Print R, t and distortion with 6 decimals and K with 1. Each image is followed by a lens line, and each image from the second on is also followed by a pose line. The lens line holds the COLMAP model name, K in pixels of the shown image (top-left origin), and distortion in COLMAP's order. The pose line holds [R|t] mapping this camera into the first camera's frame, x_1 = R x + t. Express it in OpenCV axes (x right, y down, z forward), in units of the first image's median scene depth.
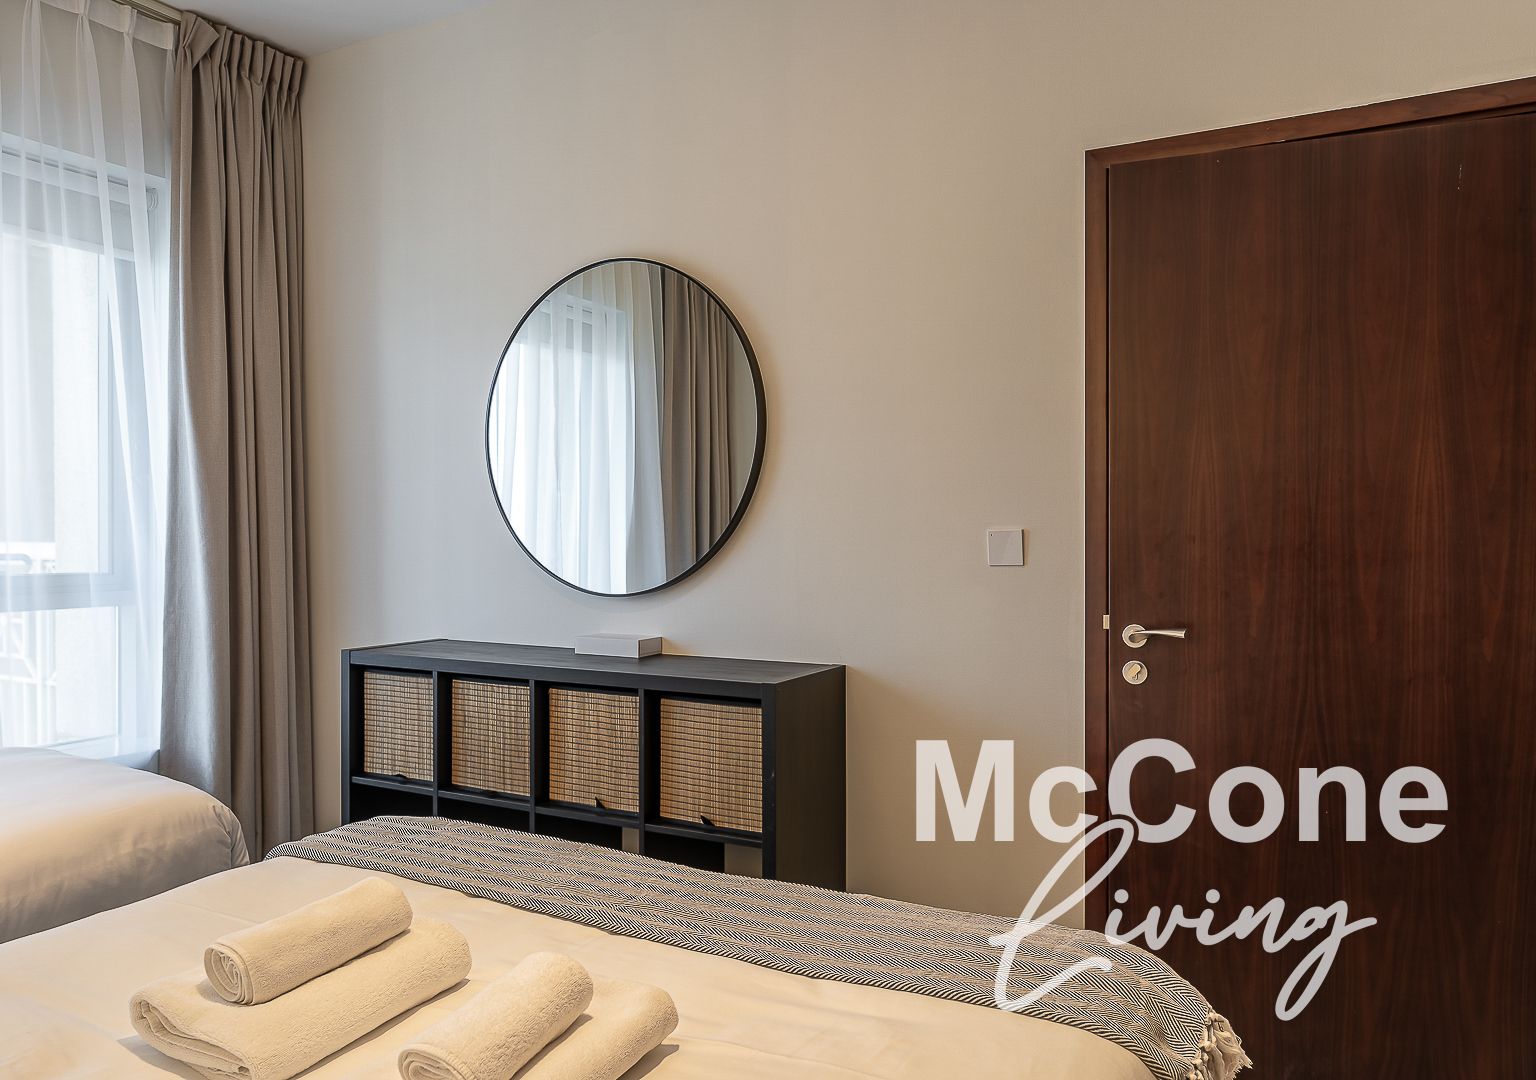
lens RADIAL K [[1064.8, 0, 768.0], [0, 1064.8, 540.0], [0, 0, 1]] dist [-0.009154, -0.003846]
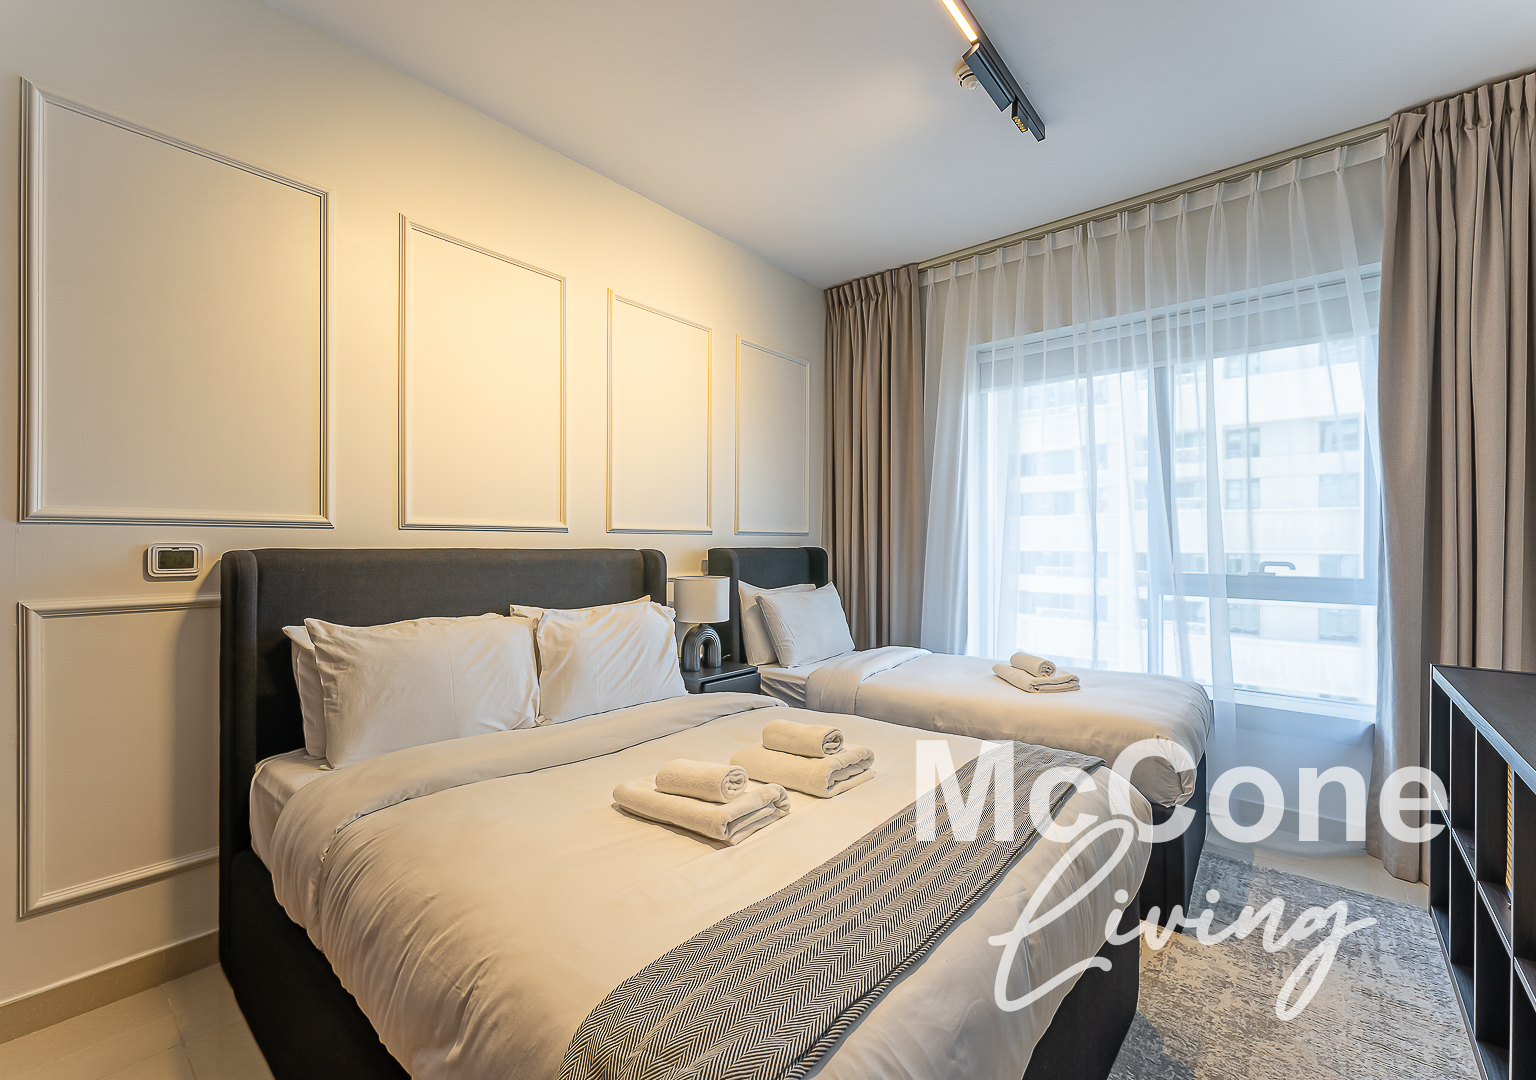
lens RADIAL K [[644.0, 0, 768.0], [0, 644.0, 540.0], [0, 0, 1]] dist [-0.000342, 0.000149]
pose [[-0.196768, -0.010563, -0.980393, 0.304400], [-0.024116, 0.999692, -0.005931, 0.004171], [0.980153, 0.022476, -0.196962, 0.459533]]
